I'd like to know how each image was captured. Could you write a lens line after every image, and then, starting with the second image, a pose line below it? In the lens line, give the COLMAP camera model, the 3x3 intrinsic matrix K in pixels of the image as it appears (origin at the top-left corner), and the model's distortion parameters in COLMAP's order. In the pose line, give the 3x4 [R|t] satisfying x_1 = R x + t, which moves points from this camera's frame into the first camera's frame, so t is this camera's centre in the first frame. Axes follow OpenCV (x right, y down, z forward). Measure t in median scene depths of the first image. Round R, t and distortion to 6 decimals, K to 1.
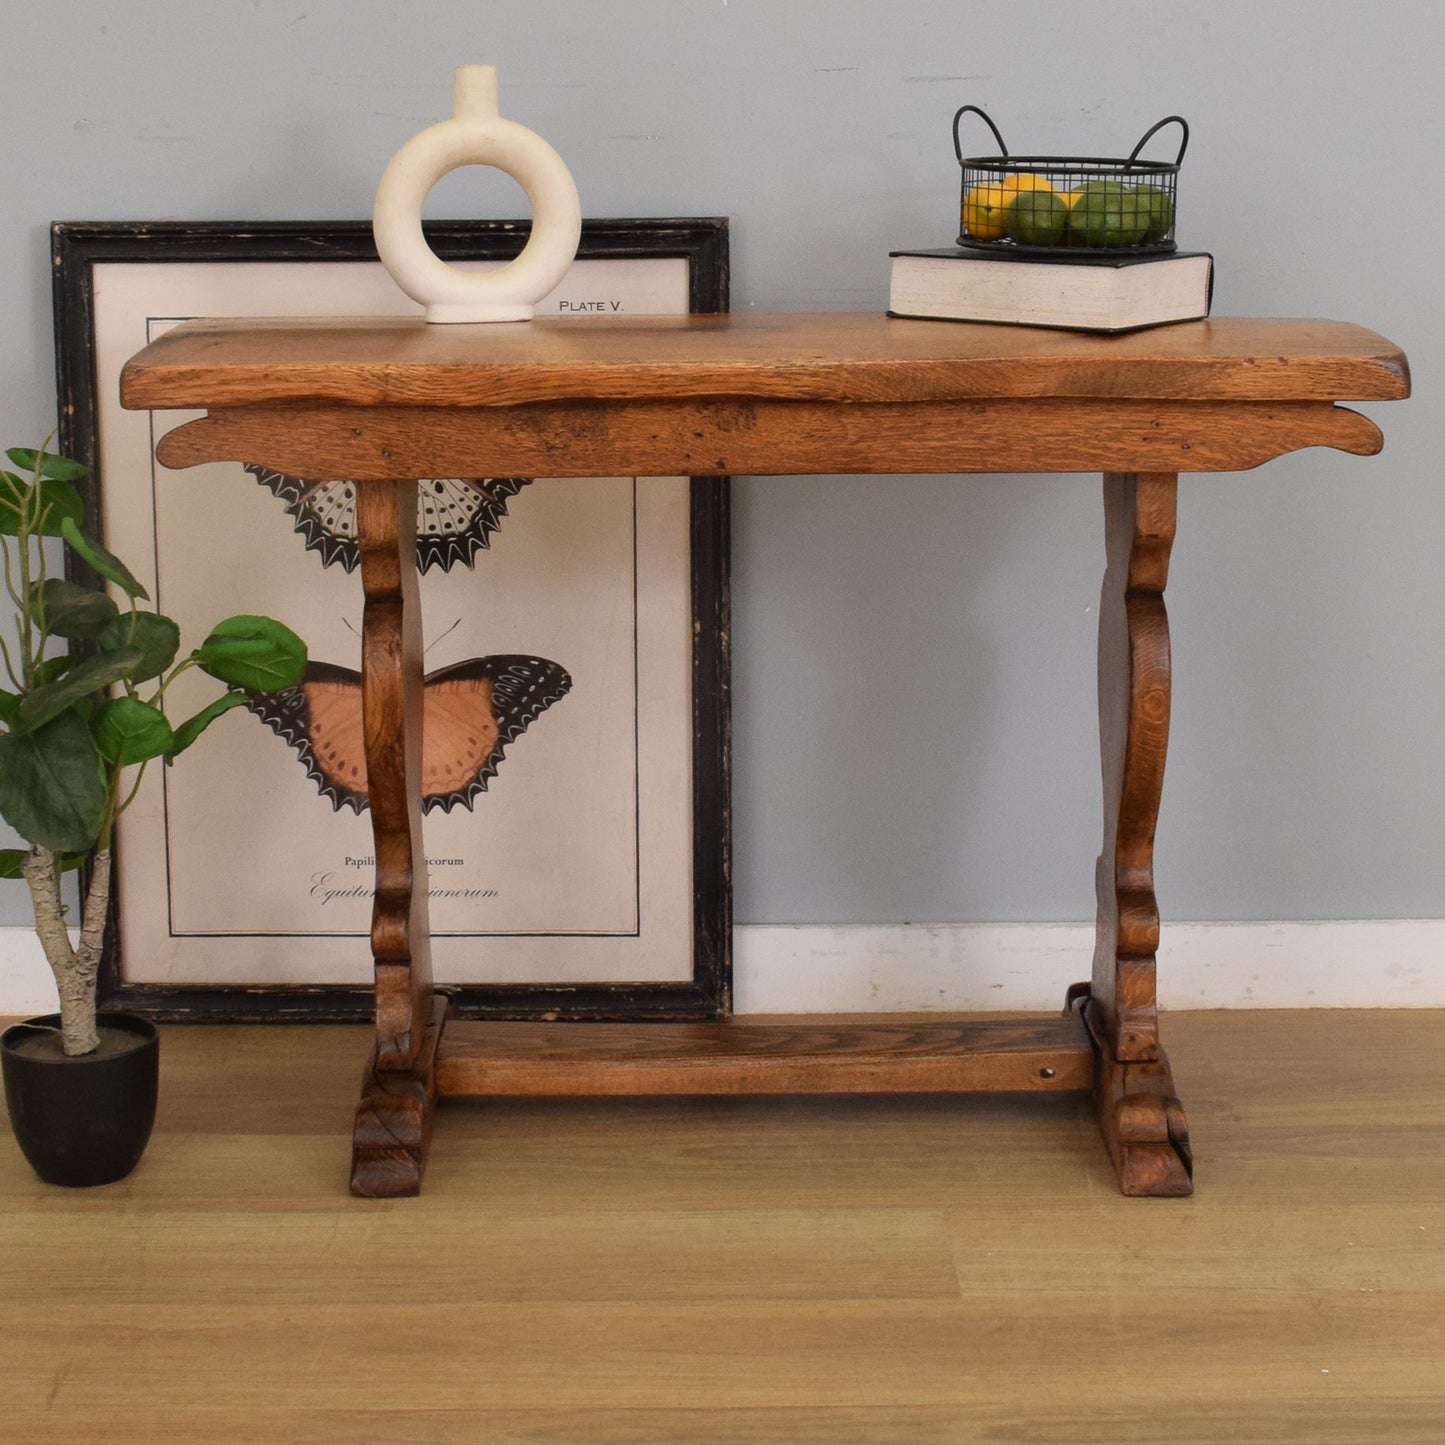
lens RADIAL K [[2948.9, 0, 737.9], [0, 2948.9, 710.1], [0, 0, 1]] dist [-0.040634, 0.000000]
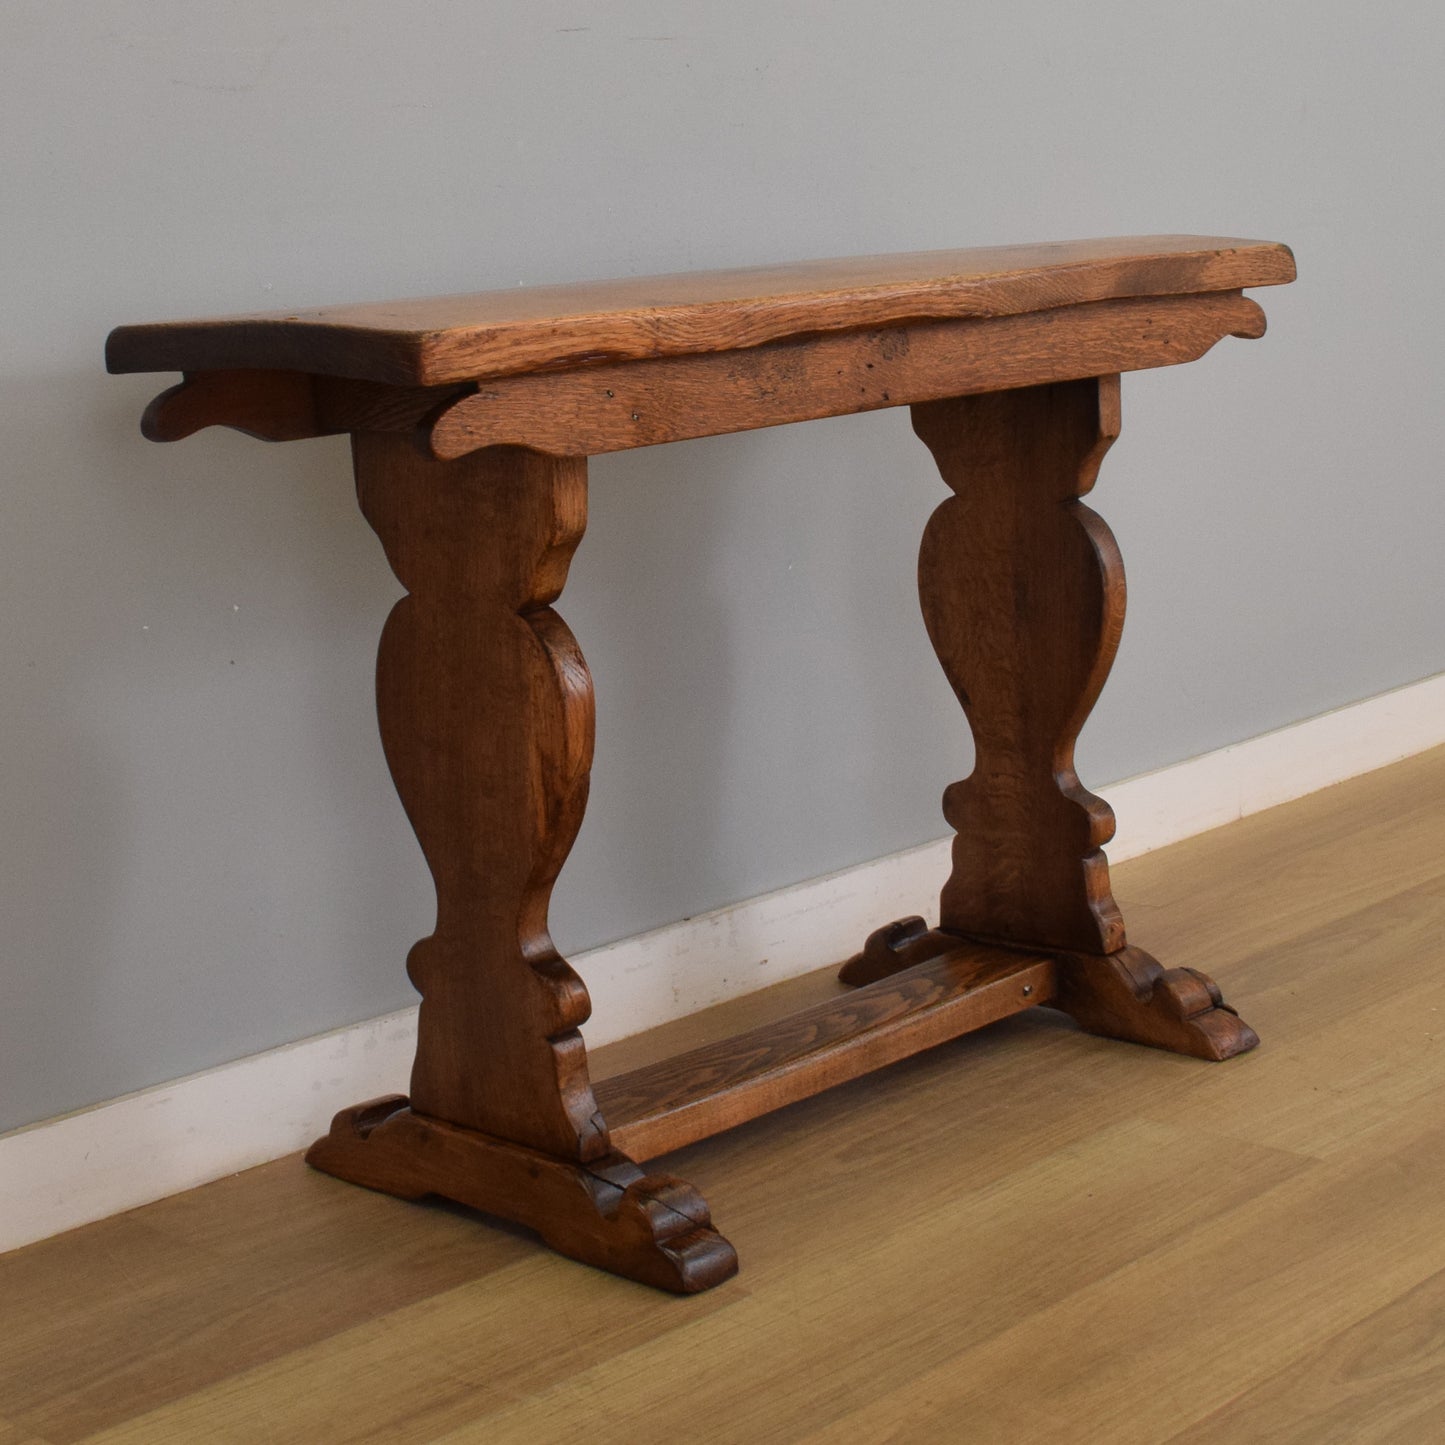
lens RADIAL K [[2722.6, 0, 704.3], [0, 2722.6, 674.3], [0, 0, 1]] dist [-0.057640, 0.000000]
pose [[0.718009, -0.160630, 0.677245, -0.646381], [0.207656, 0.978130, 0.011840, -0.018640], [-0.664336, 0.132133, 0.735662, 0.409623]]
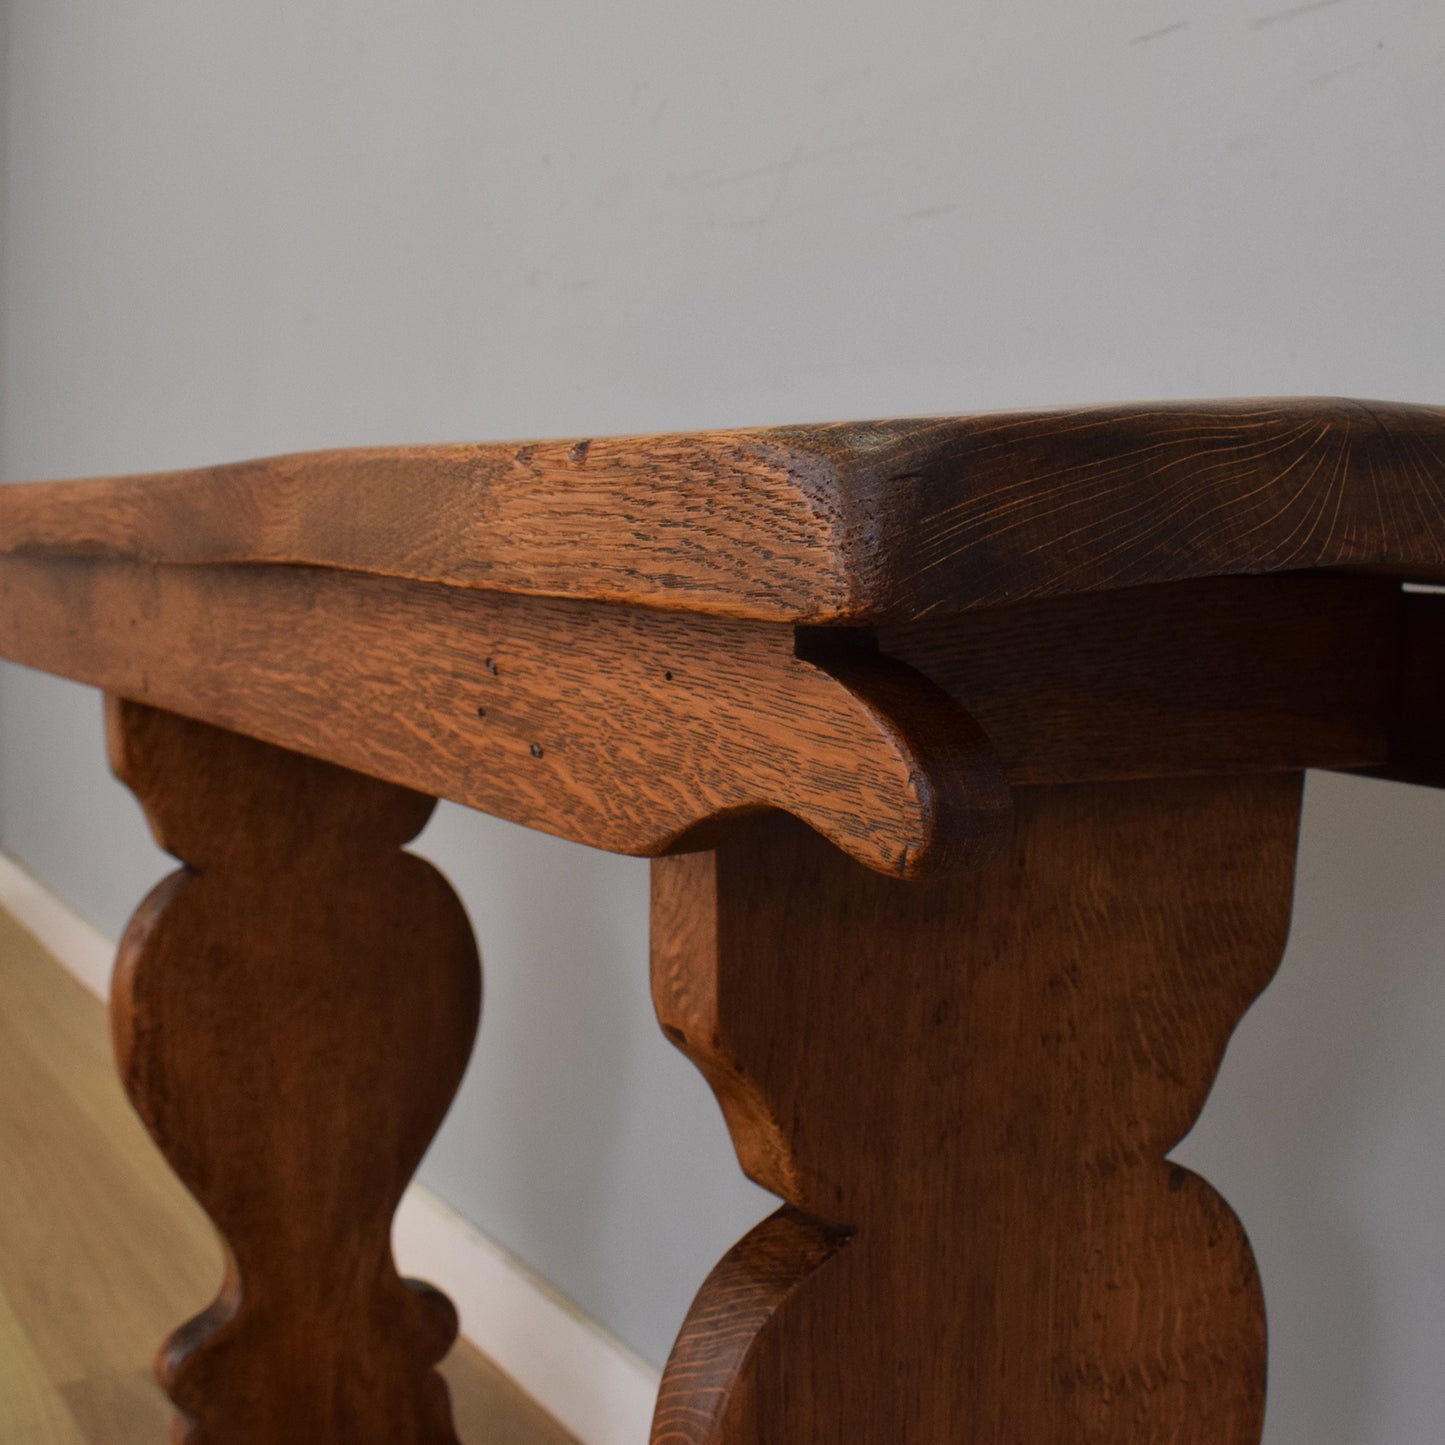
lens RADIAL K [[2020.6, 0, 722.6], [0, 2020.6, 721.2], [0, 0, 1]] dist [-0.043238, 0.000000]
pose [[0.472649, 0.092964, -0.876333, 0.348054], [-0.220215, 0.975331, -0.015308, -0.093476], [0.853292, 0.200217, 0.481462, 0.914409]]
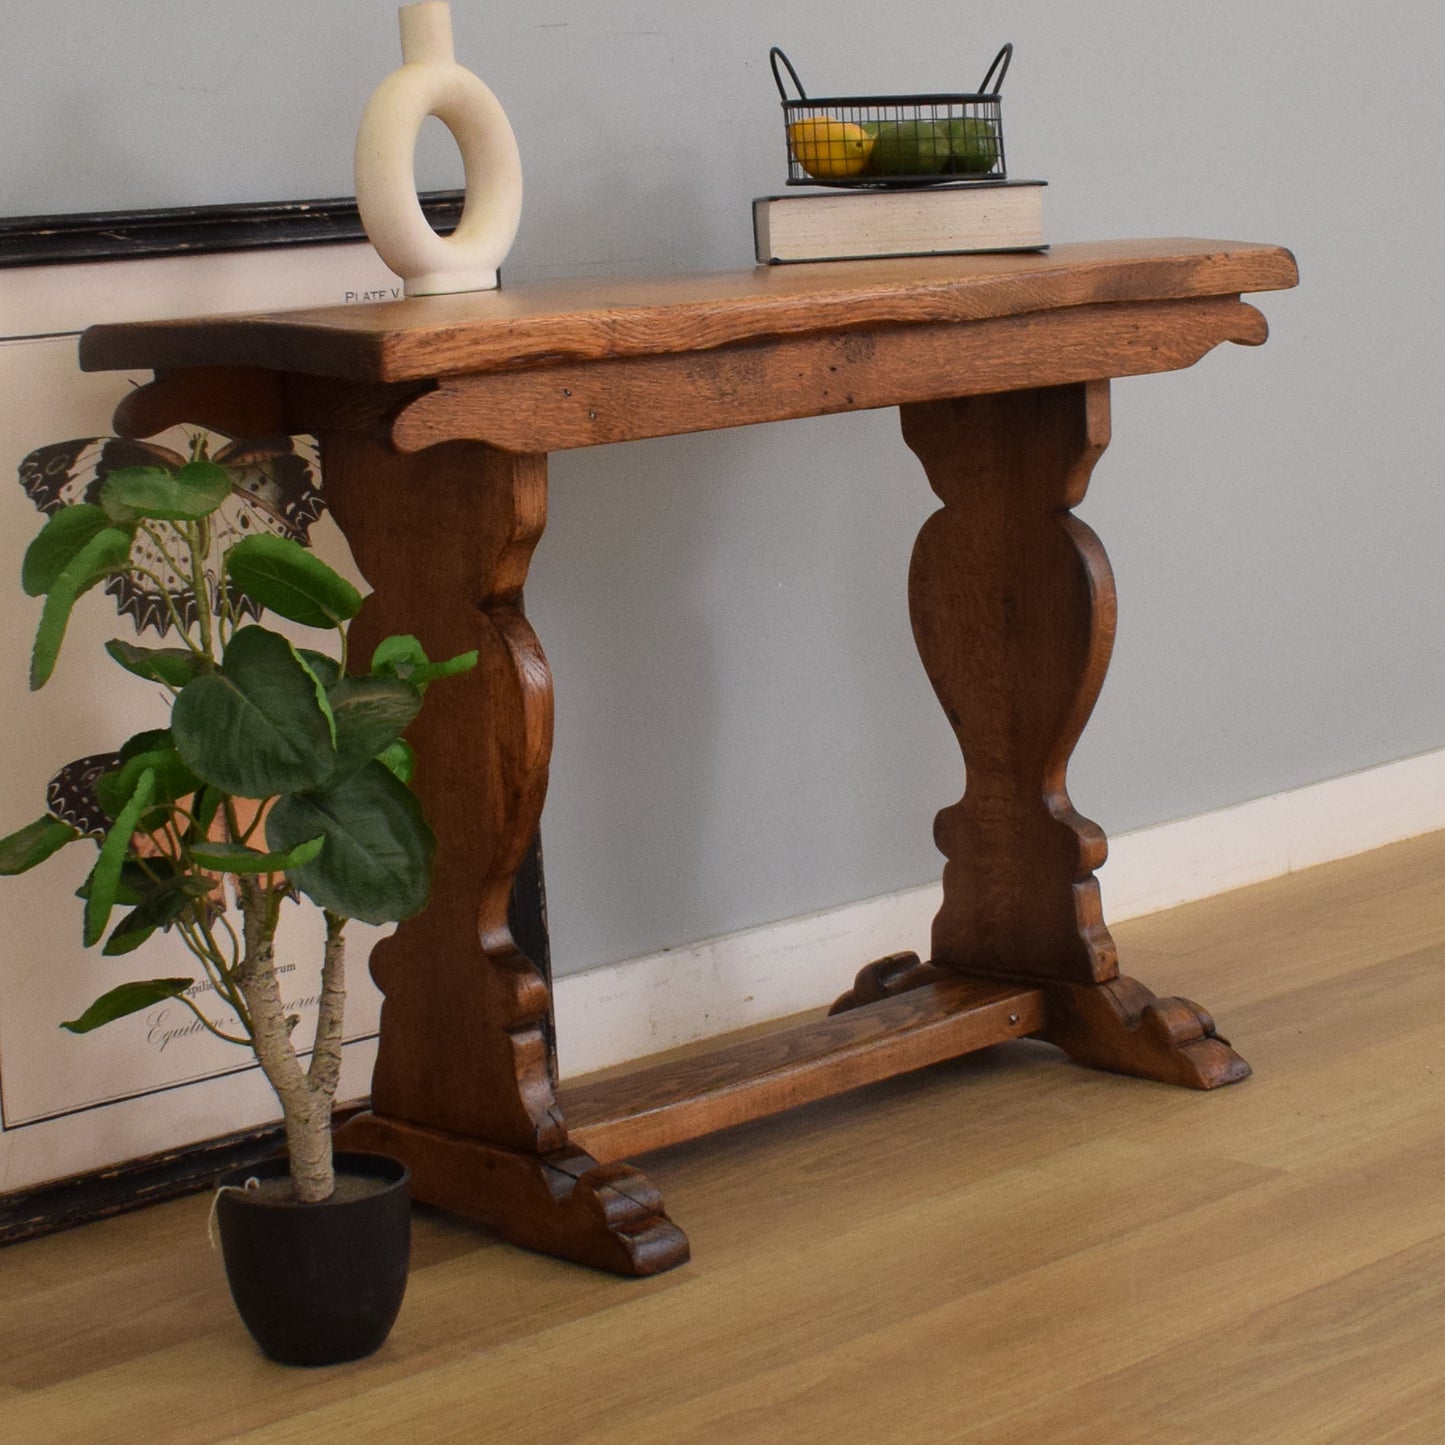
lens RADIAL K [[3538.3, 0, 691.4], [0, 3538.3, 755.7], [0, 0, 1]] dist [-0.029164, 0.000000]
pose [[0.738247, -0.147304, 0.658250, -0.802798], [0.199060, 0.979979, -0.003951, 0.023025], [-0.644490, 0.133948, 0.752789, 0.193204]]
